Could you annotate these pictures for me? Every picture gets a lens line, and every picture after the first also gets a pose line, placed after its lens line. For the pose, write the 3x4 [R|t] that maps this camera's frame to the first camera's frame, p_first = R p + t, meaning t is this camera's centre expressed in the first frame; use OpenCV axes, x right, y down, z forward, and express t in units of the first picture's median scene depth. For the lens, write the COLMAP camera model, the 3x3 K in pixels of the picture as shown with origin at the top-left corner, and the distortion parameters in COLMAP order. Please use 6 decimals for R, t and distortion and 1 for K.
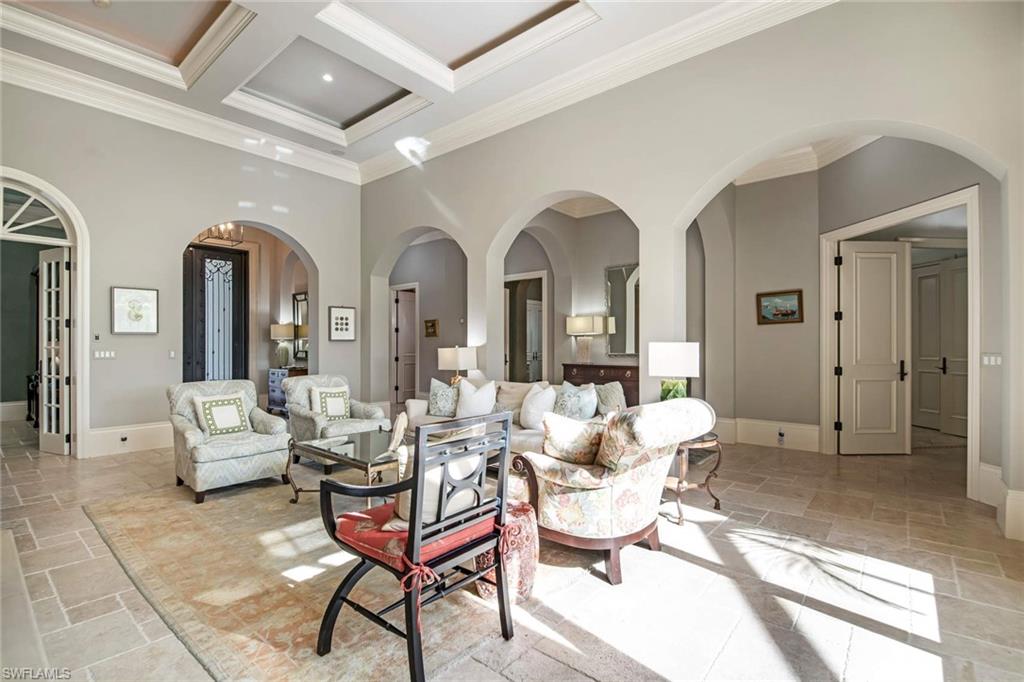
lens RADIAL K [[466.7, 0, 512.6], [0, 466.7, 343.5], [0, 0, 1]] dist [0.000554, 0.000048]
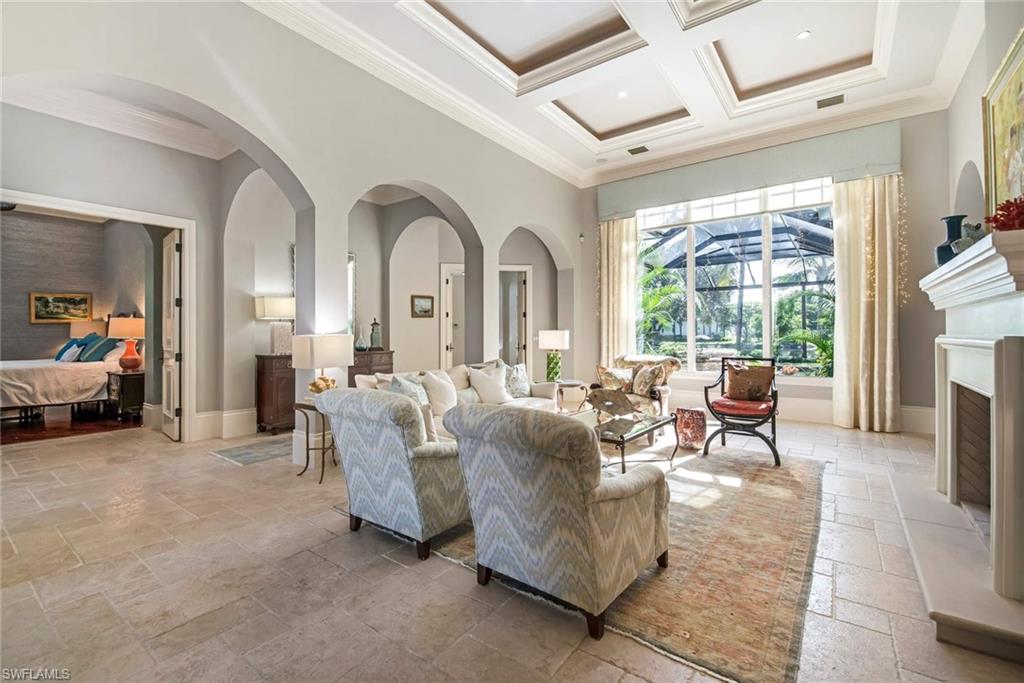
lens RADIAL K [[445.1, 0, 512.5], [0, 445.1, 334.4], [0, 0, 1]] dist [-0.001234, -0.000050]
pose [[-0.071261, -0.005940, 0.997440, -0.848505], [-0.000998, 0.999982, 0.005884, 0.001289], [-0.997457, -0.000576, -0.071265, 0.832821]]
